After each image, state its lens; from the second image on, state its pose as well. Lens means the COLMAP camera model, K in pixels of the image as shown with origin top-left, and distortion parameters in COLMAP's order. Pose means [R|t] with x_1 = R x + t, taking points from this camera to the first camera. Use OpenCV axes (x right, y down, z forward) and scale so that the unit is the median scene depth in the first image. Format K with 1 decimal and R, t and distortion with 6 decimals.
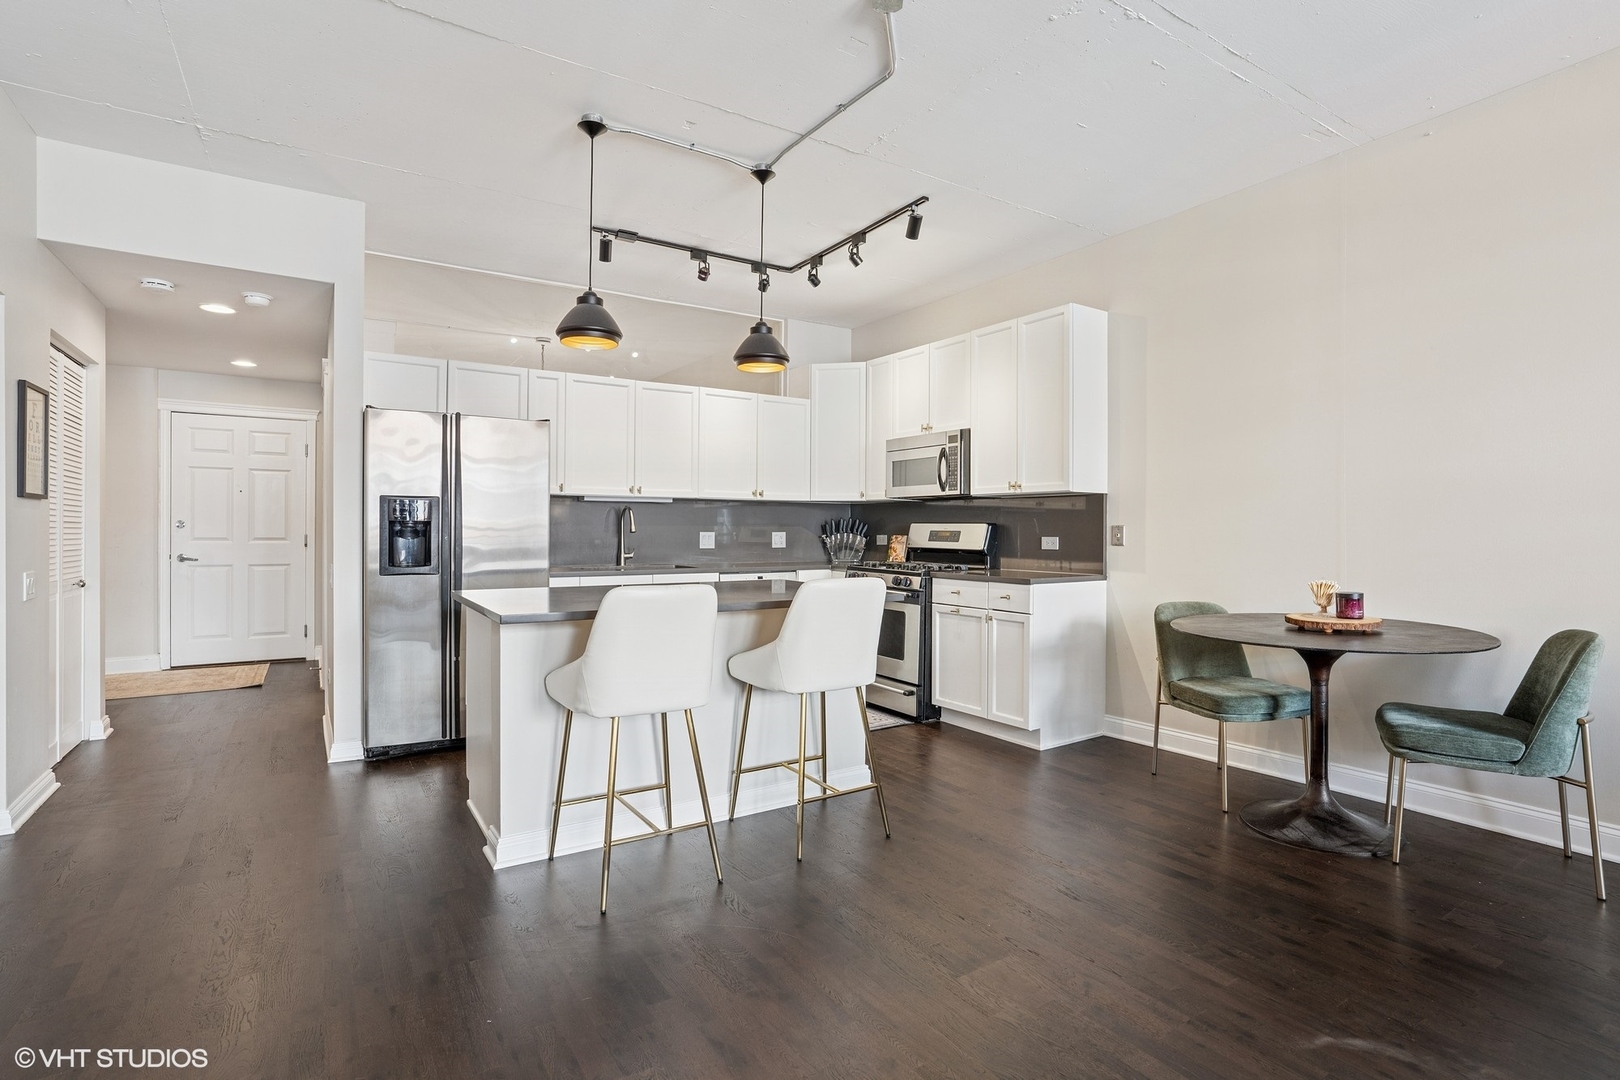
lens RADIAL K [[784.2, 0, 813.7], [0, 784.2, 528.7], [0, 0, 1]] dist [-0.034423, 0.004560]
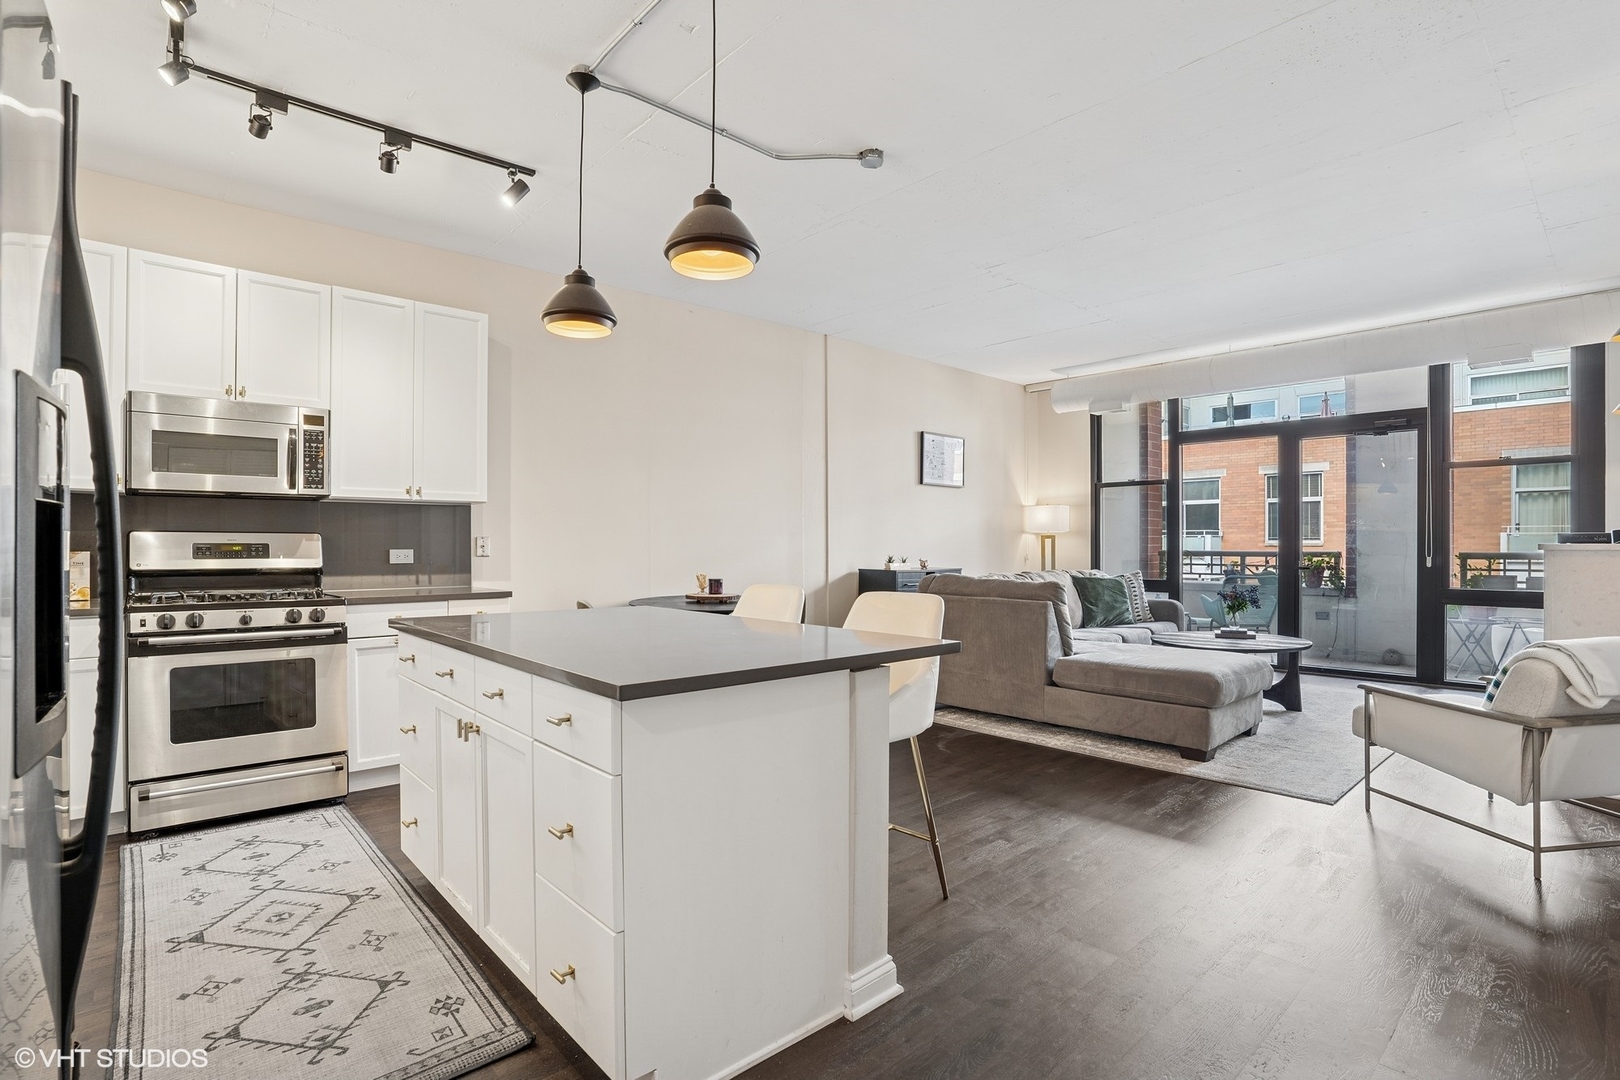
lens RADIAL K [[770.2, 0, 801.2], [0, 770.2, 549.8], [0, 0, 1]] dist [-0.060515, 0.016790]
pose [[-0.149097, -0.010625, 0.988766, -0.675653], [0.000052, 0.999942, 0.010753, 0.001774], [-0.988823, 0.001655, -0.149088, 0.724870]]
